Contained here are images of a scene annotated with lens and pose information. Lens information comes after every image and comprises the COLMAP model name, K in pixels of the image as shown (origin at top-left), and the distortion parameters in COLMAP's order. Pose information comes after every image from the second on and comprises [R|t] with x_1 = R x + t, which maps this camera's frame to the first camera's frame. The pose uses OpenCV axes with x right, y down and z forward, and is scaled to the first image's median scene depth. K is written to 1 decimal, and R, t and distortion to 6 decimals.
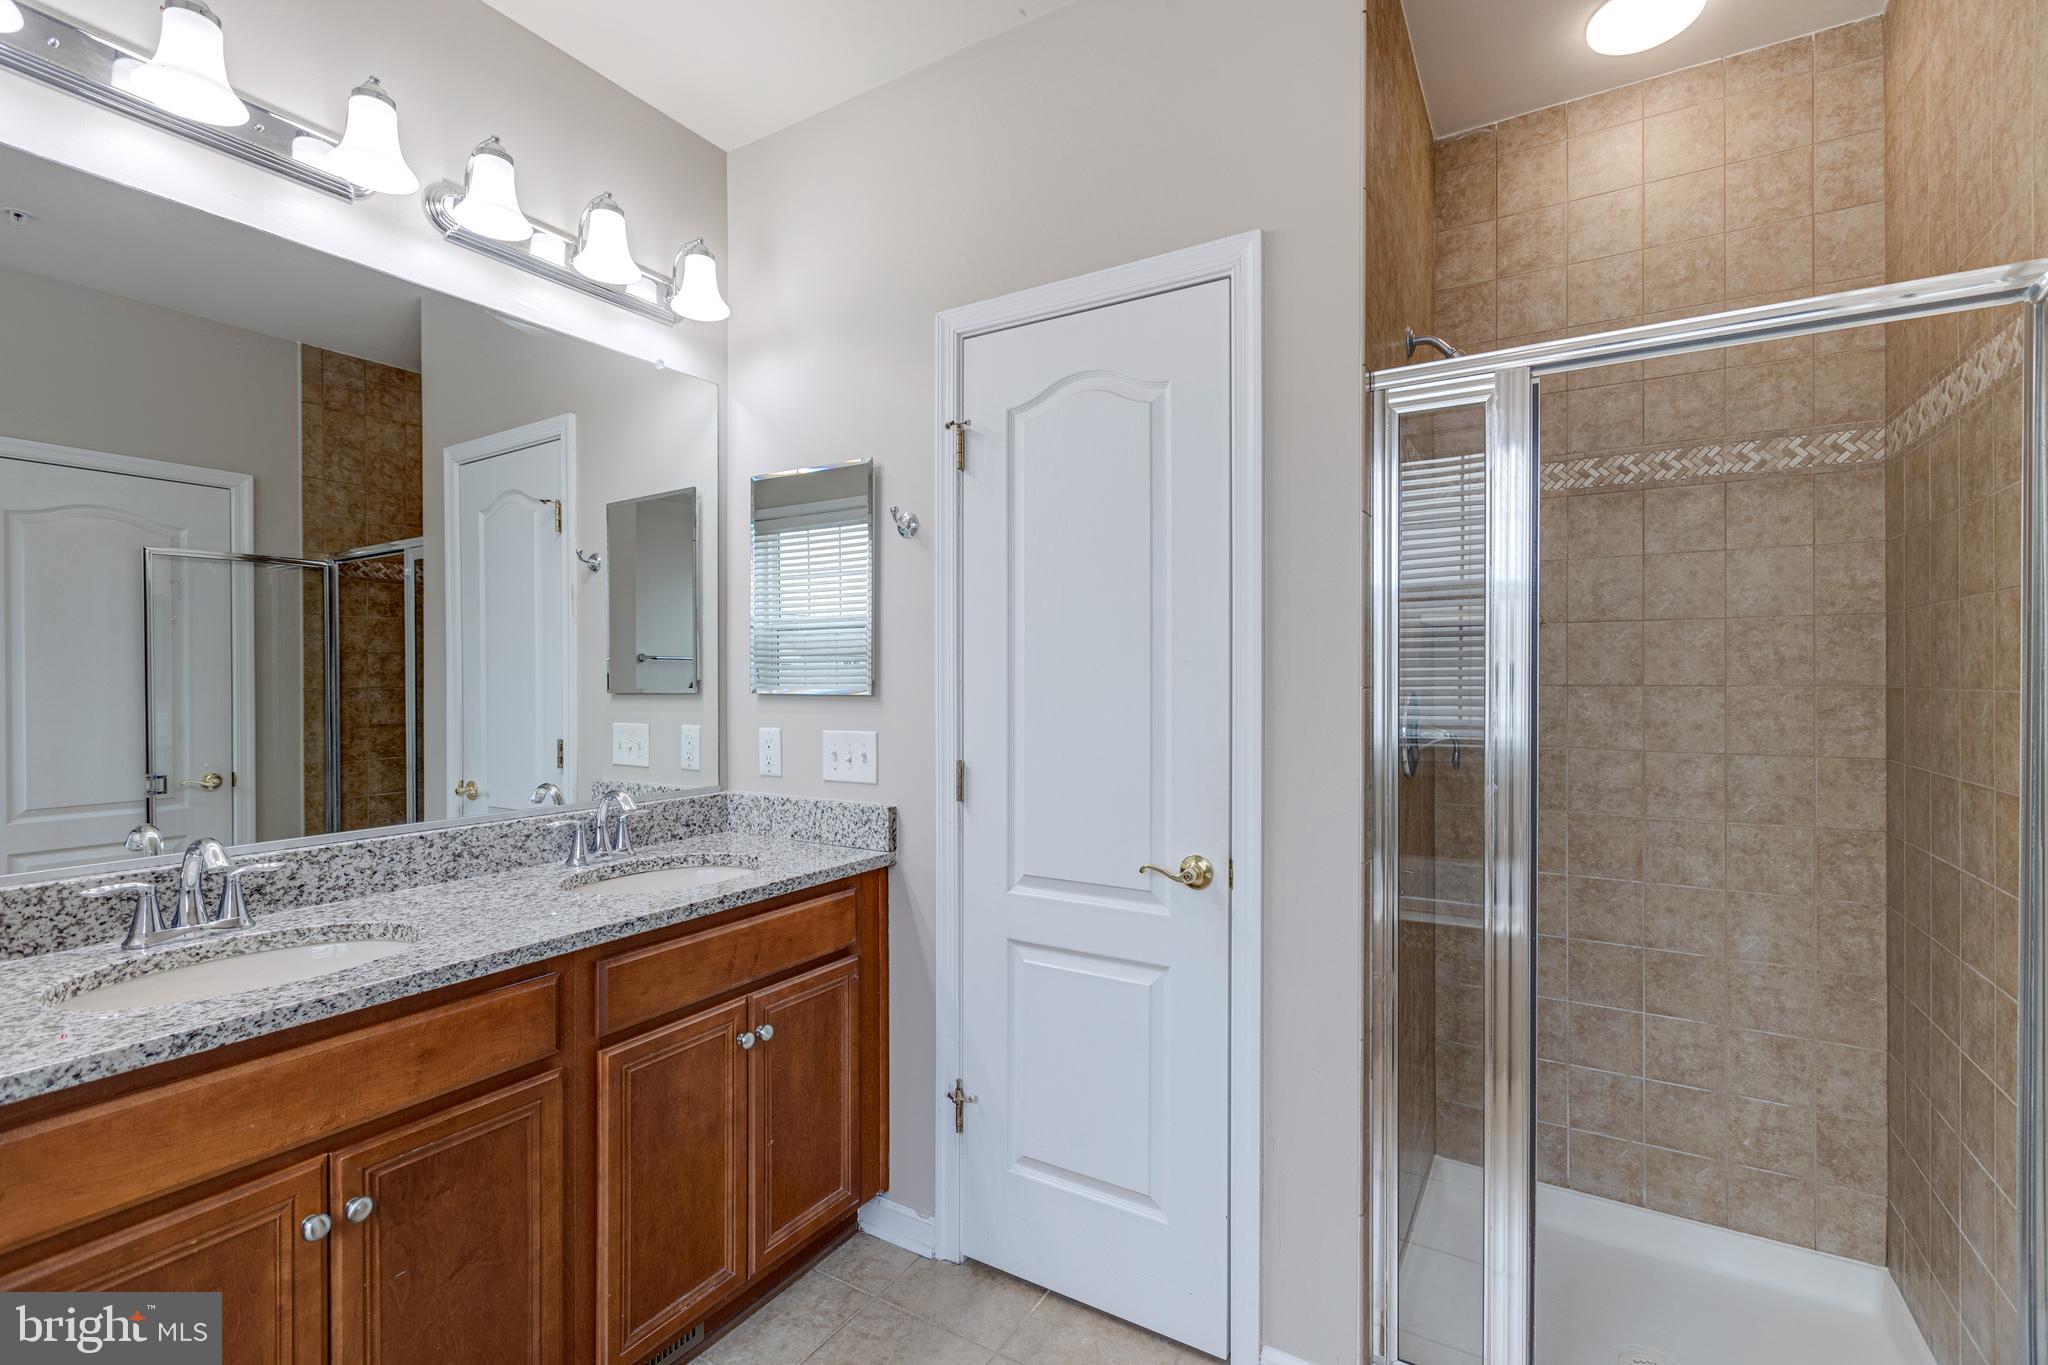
lens RADIAL K [[912.1, 0, 1012.2], [0, 912.1, 681.4], [0, 0, 1]] dist [-0.001319, -0.000401]
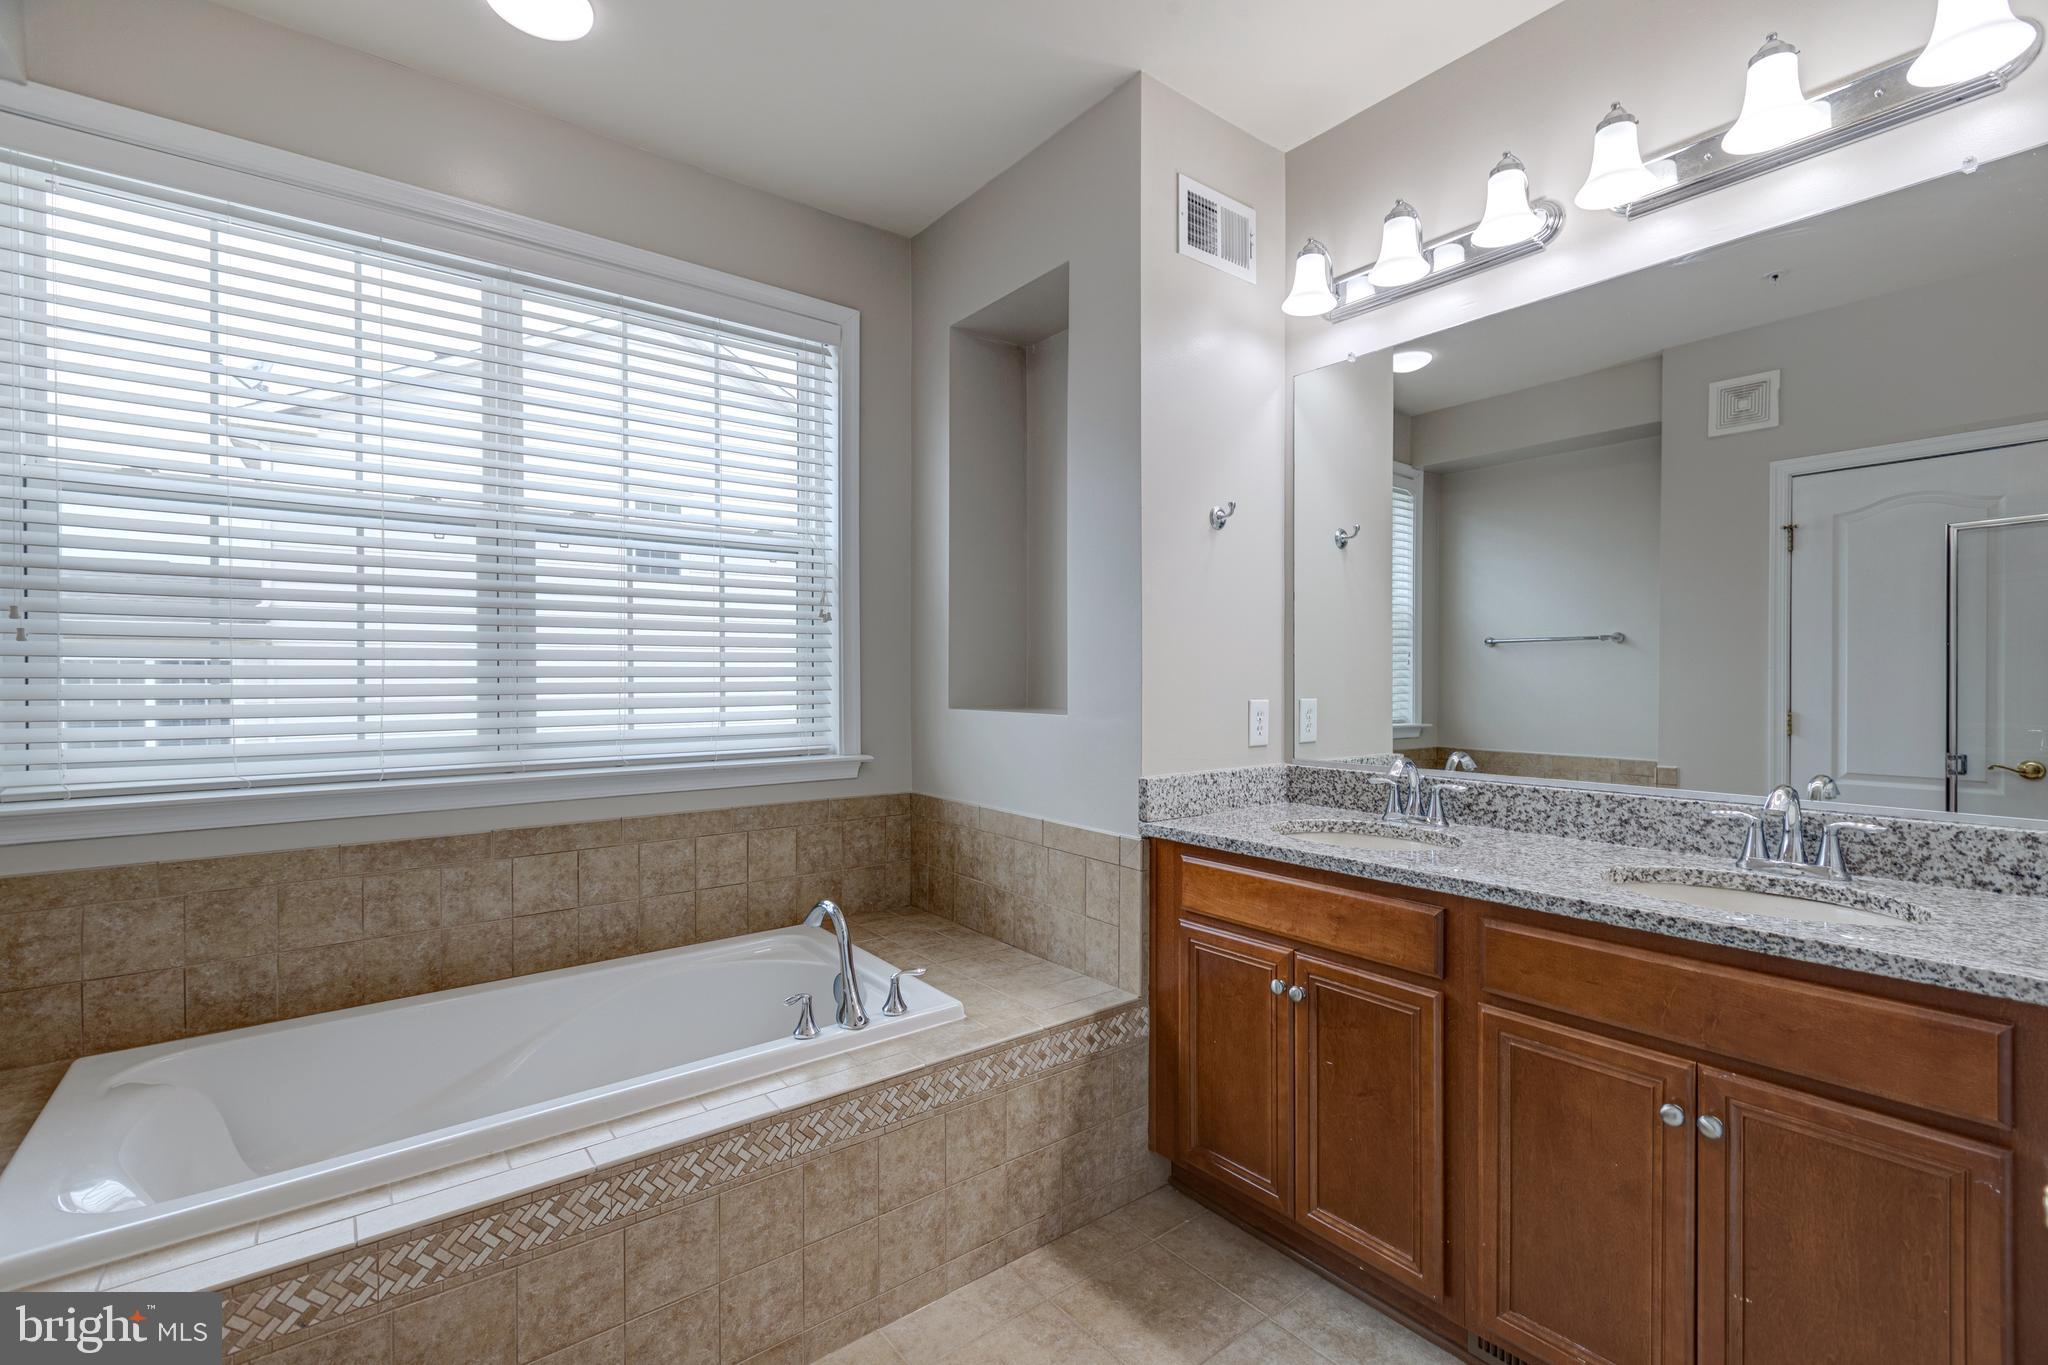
lens RADIAL K [[912.1, 0, 1035.9], [0, 912.1, 675.0], [0, 0, 1]] dist [-0.001319, -0.000401]
pose [[-0.341272, 0.002726, -0.939961, 0.631264], [0.001398, 0.999996, 0.002393, 0.025238], [0.939963, -0.000498, -0.341275, 0.793708]]
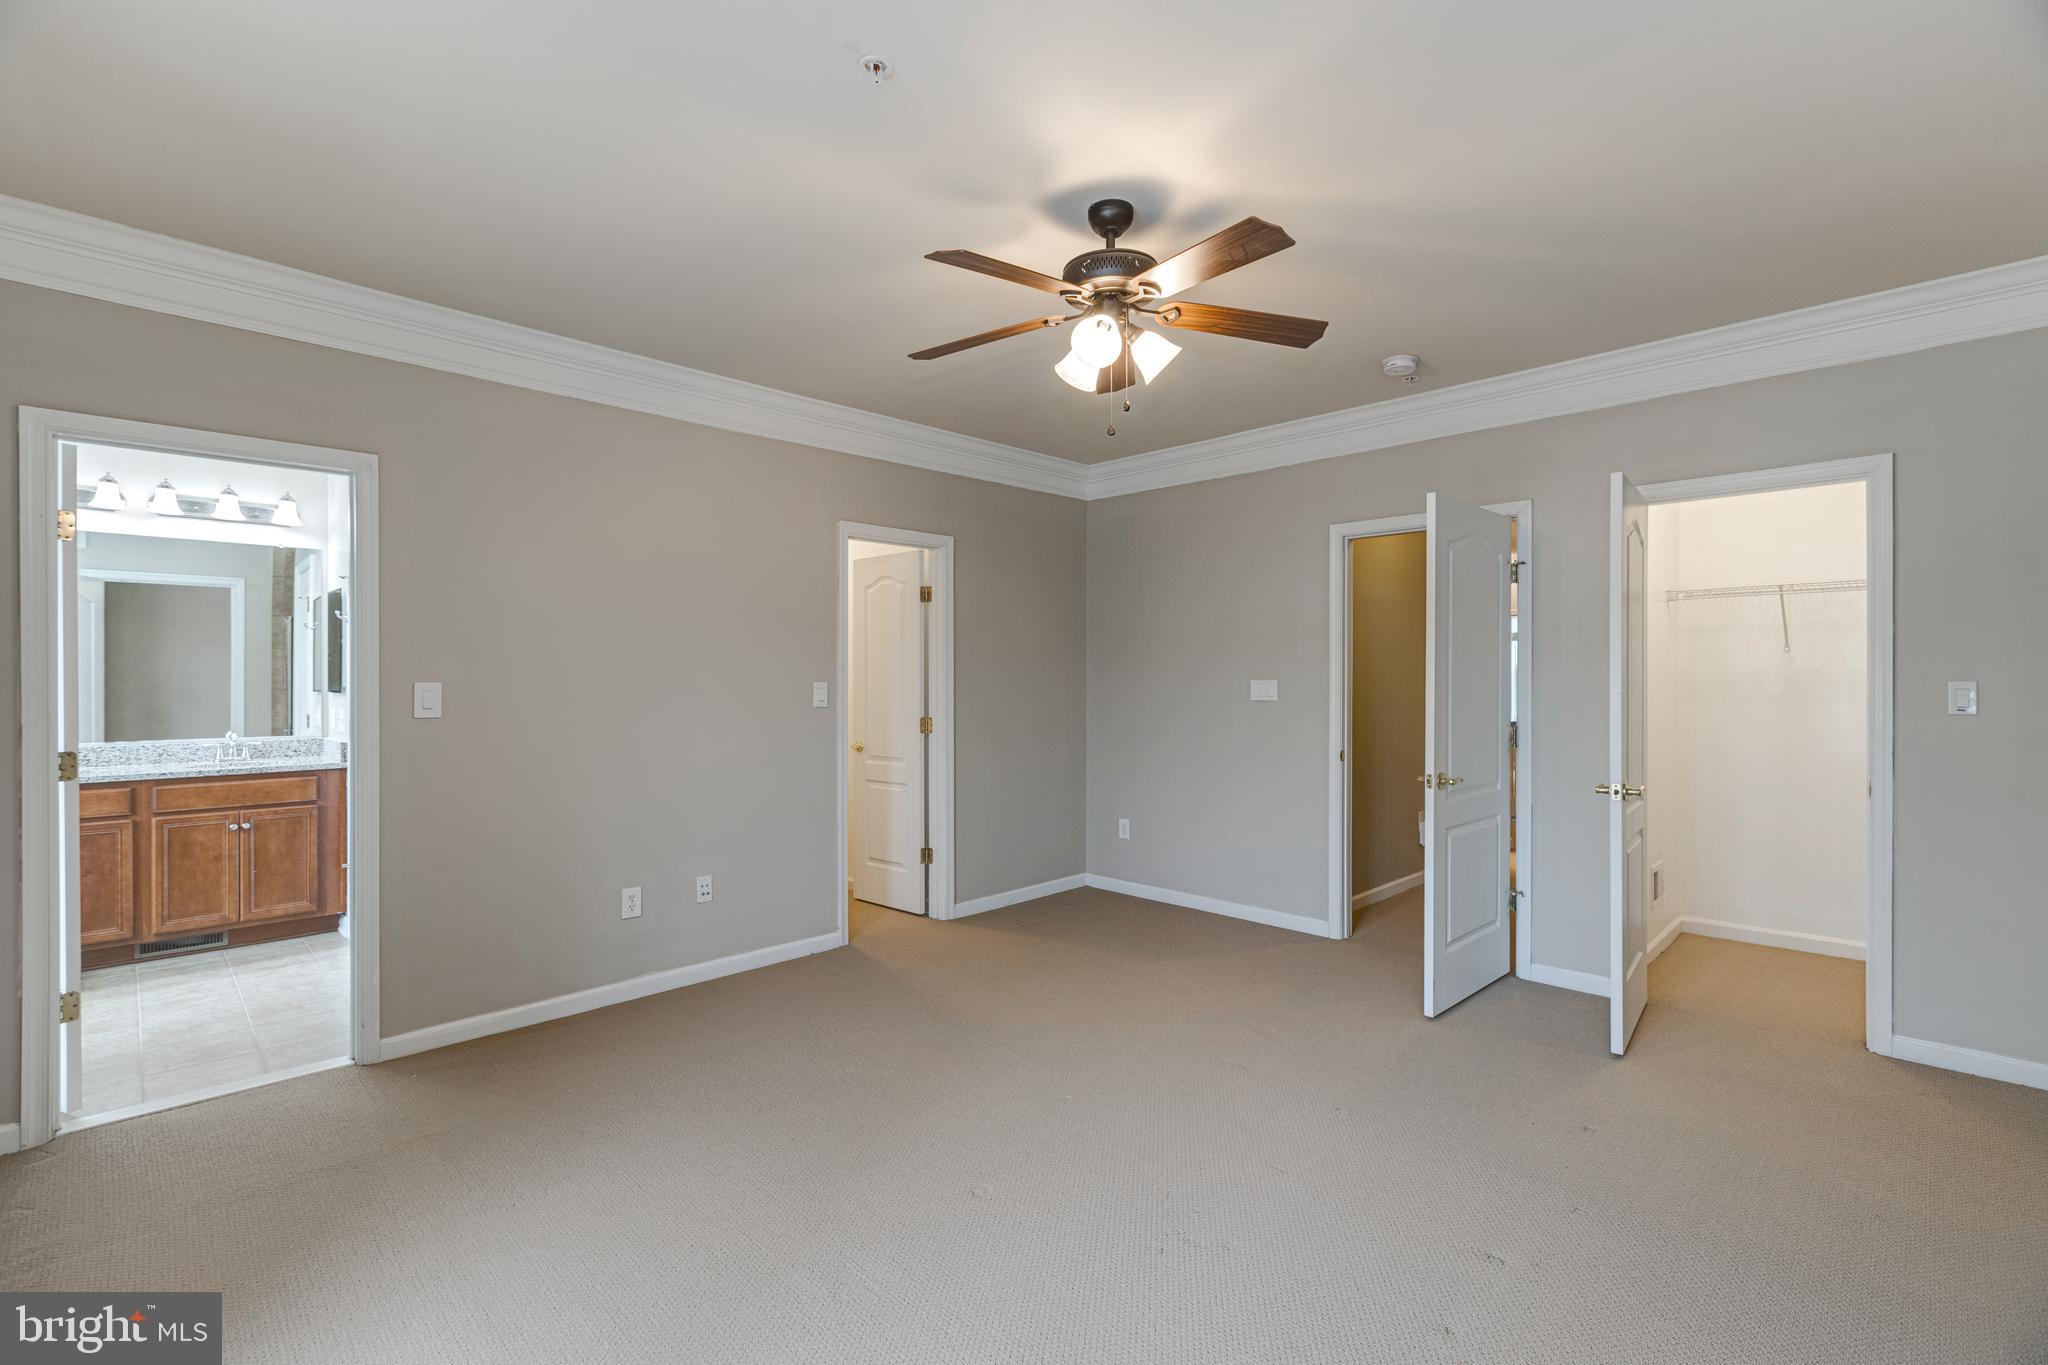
lens RADIAL K [[912.1, 0, 1015.6], [0, 912.1, 668.0], [0, 0, 1]] dist [-0.001319, -0.000401]
pose [[0.972465, -0.001995, -0.233042, 2.573656], [-0.000705, 0.999934, -0.011502, -0.029267], [0.233050, 0.011349, 0.972399, -1.041883]]
